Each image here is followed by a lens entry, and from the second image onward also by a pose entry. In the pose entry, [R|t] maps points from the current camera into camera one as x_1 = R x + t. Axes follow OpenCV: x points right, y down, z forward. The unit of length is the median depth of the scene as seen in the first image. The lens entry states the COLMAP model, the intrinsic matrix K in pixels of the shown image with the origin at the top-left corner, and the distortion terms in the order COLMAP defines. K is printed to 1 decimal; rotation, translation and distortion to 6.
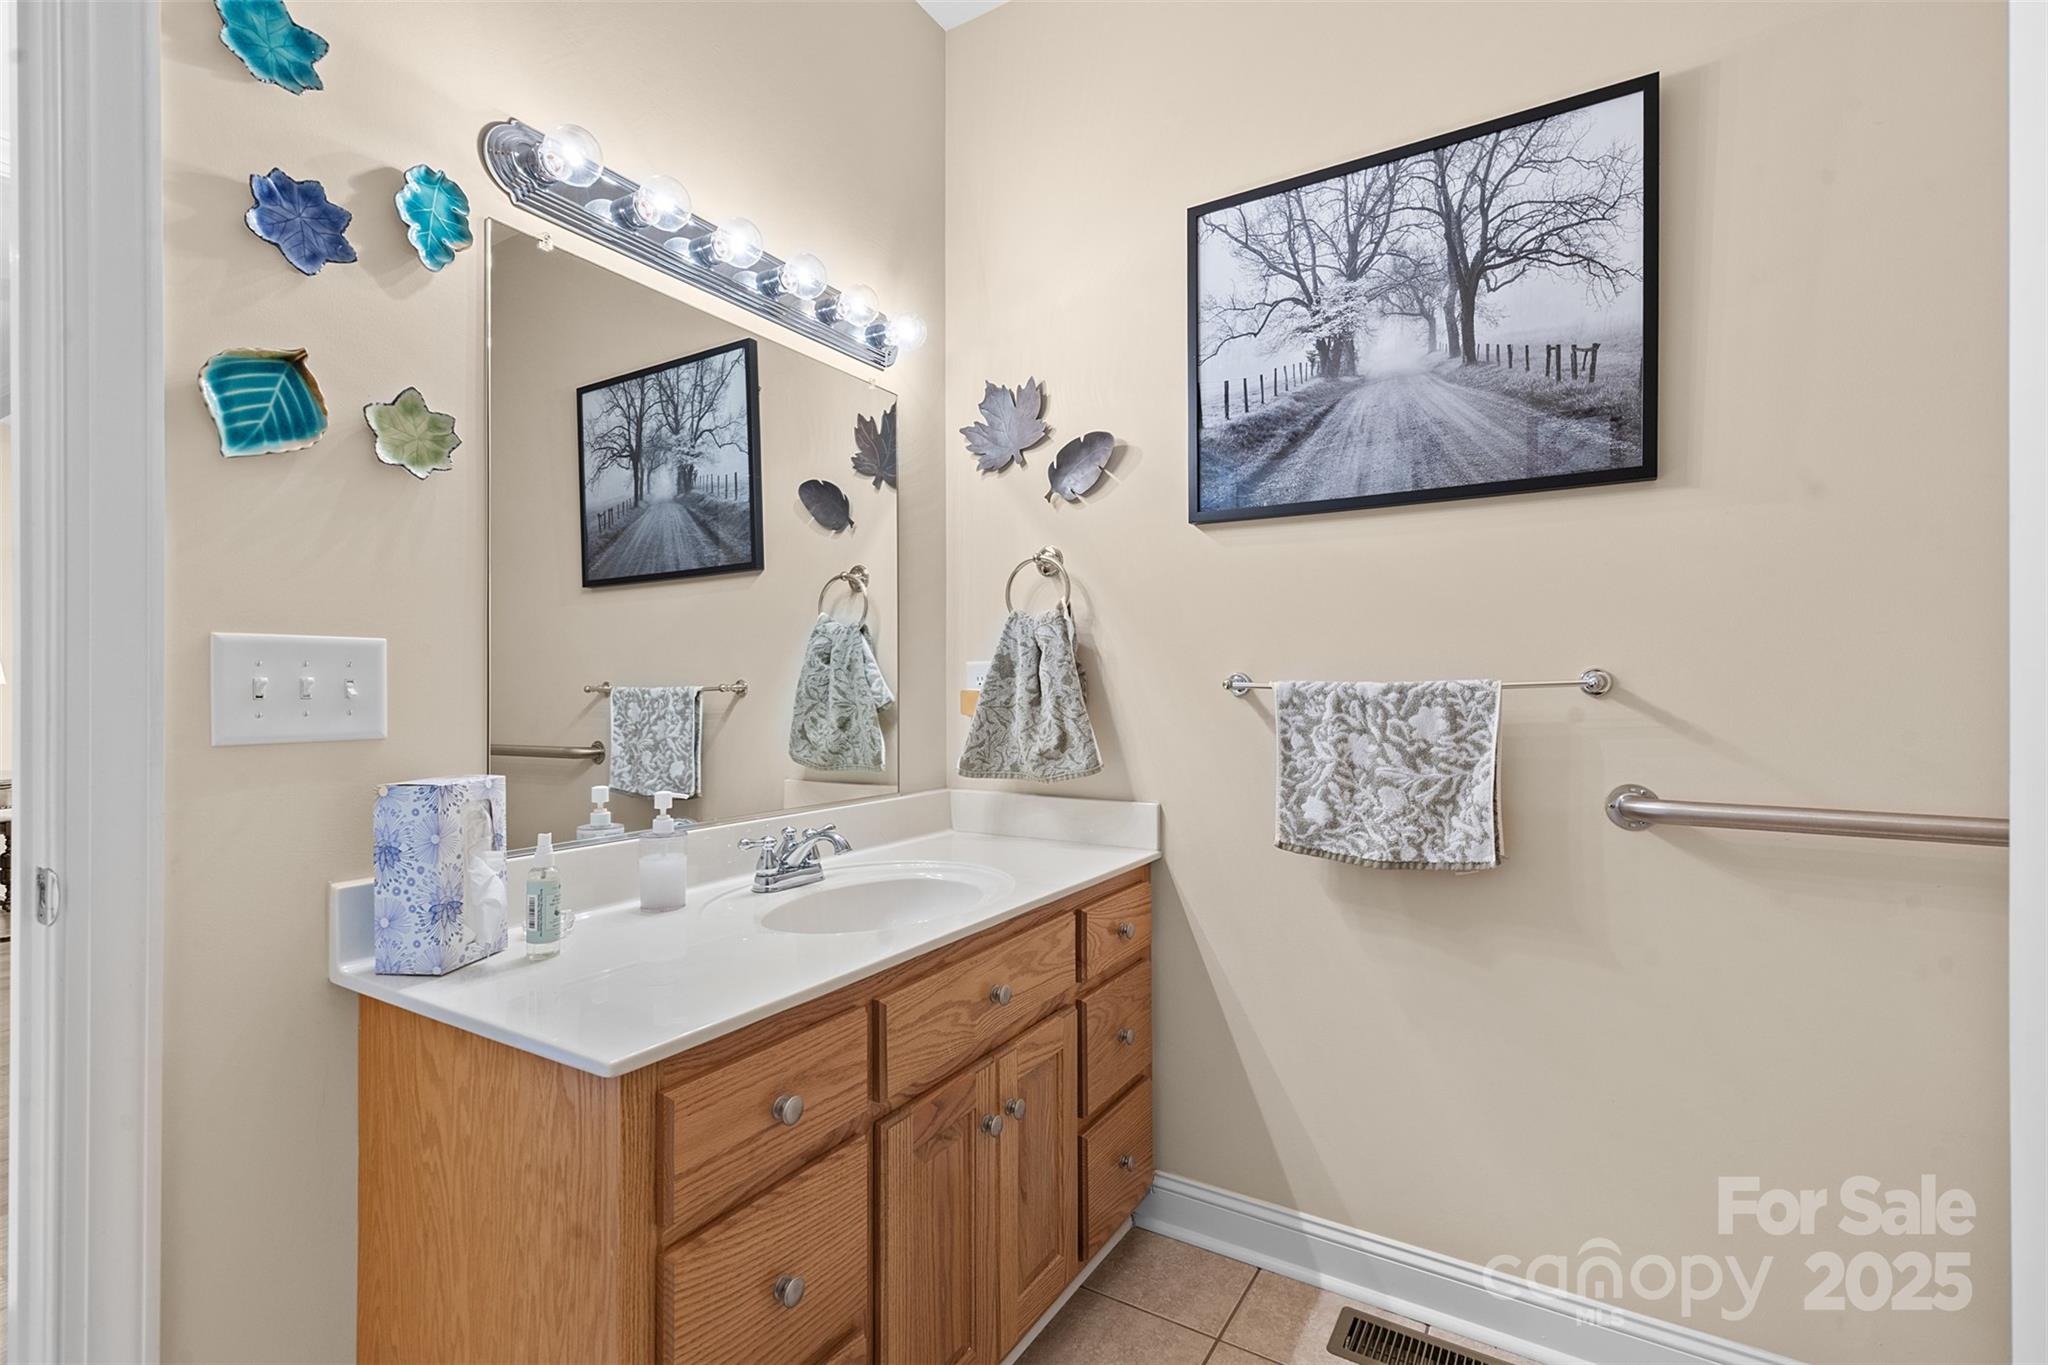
lens RADIAL K [[919.5, 0, 1031.4], [0, 919.5, 692.2], [0, 0, 1]] dist [0.006128, -0.002592]
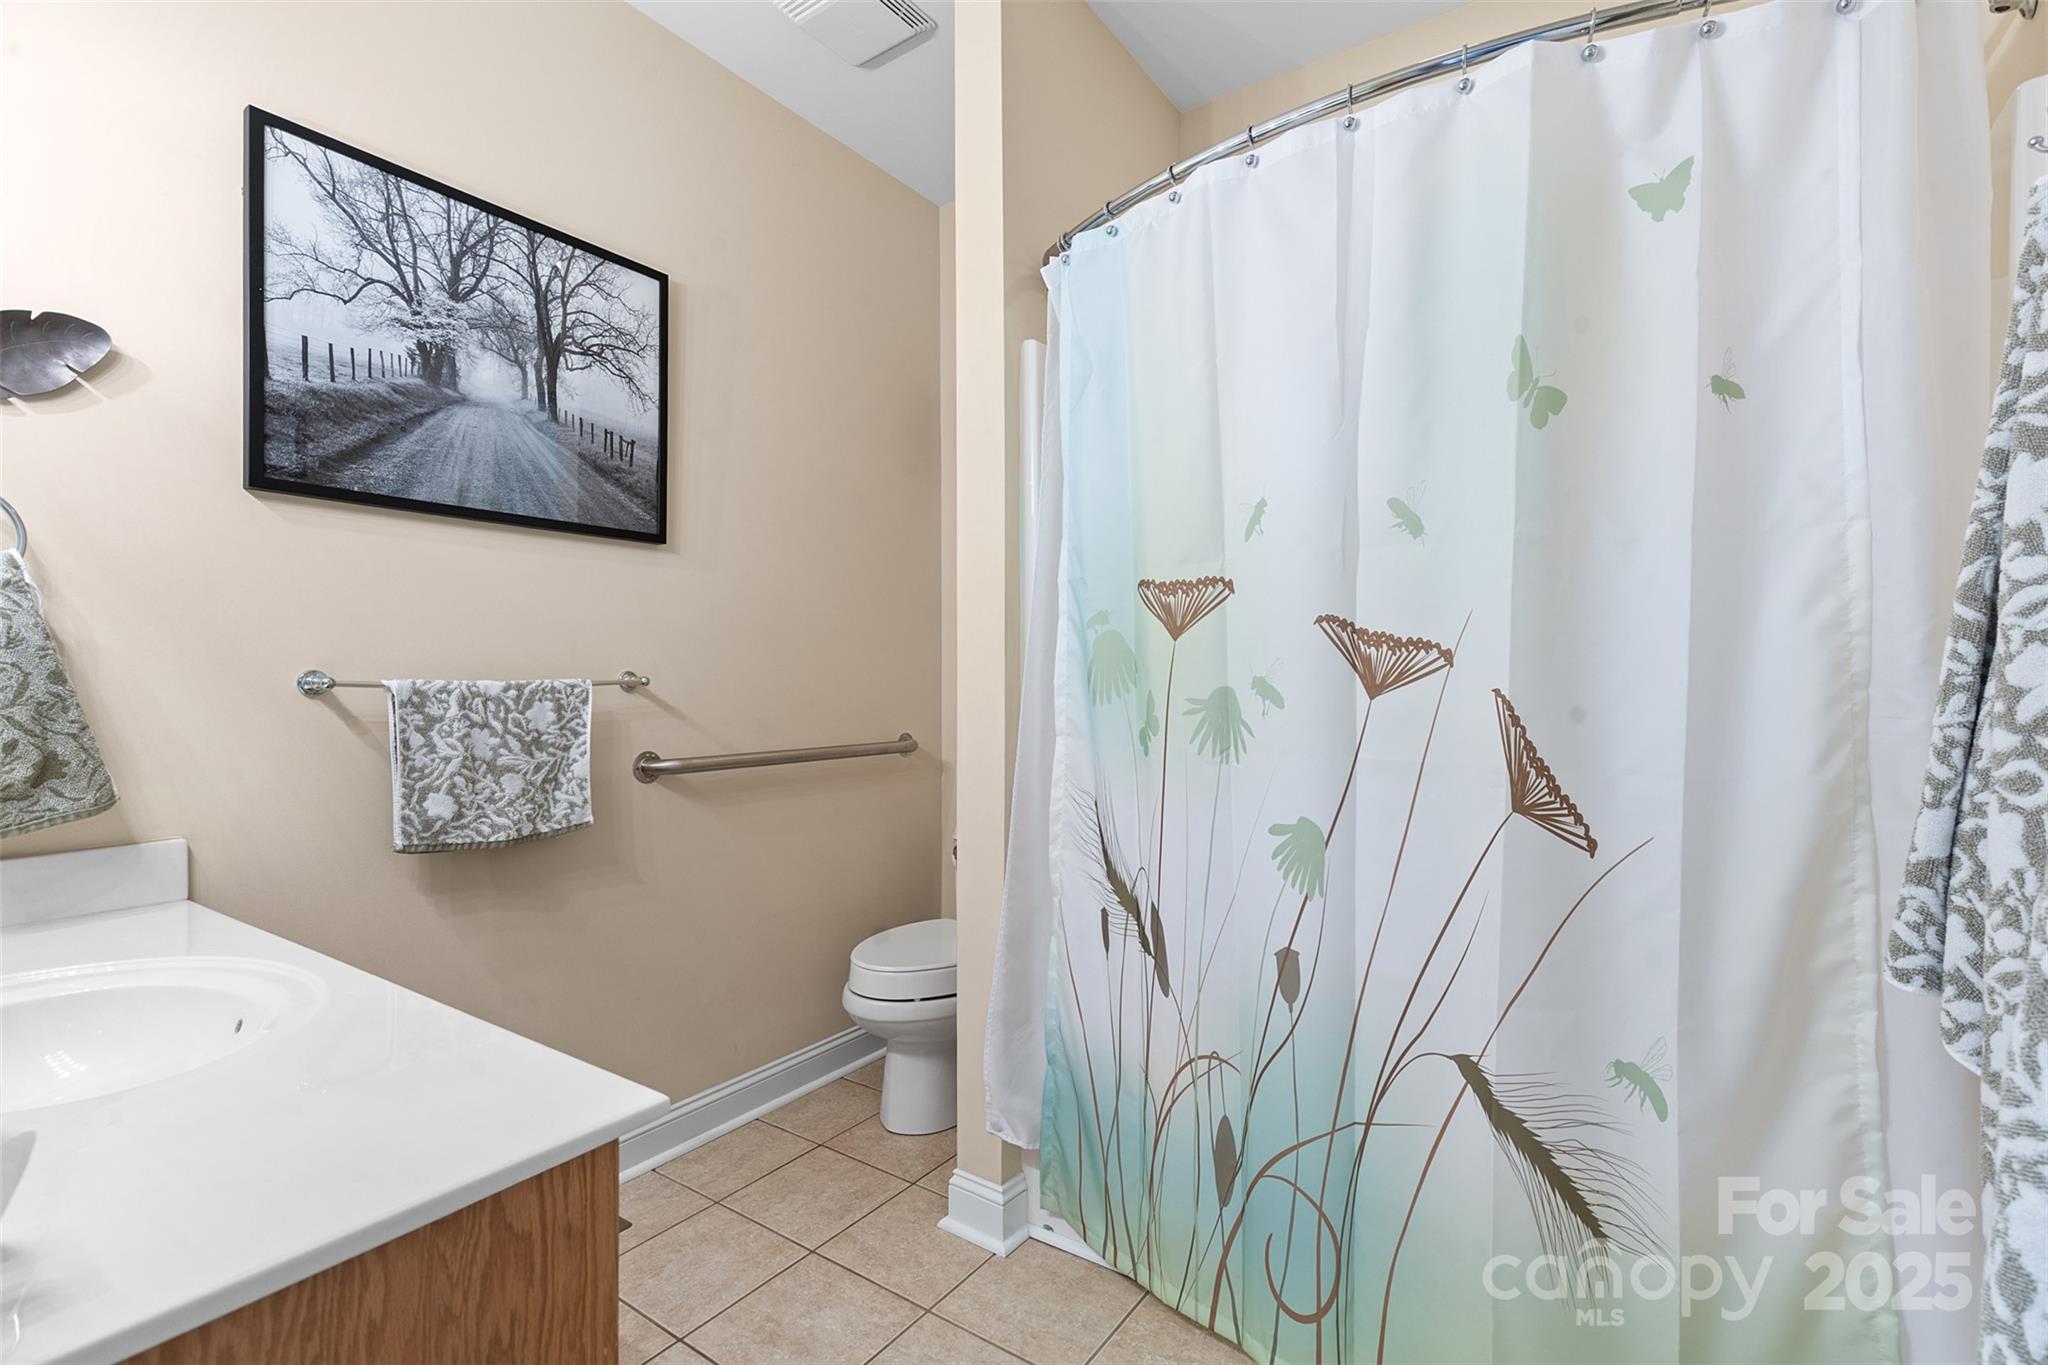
lens RADIAL K [[919.5, 0, 1029.9], [0, 919.5, 678.1], [0, 0, 1]] dist [0.006128, -0.002592]
pose [[0.051142, 0.001165, 0.998691, -0.699340], [0.005894, 0.999982, -0.001469, -0.008780], [-0.998674, 0.005961, 0.051134, 0.299694]]
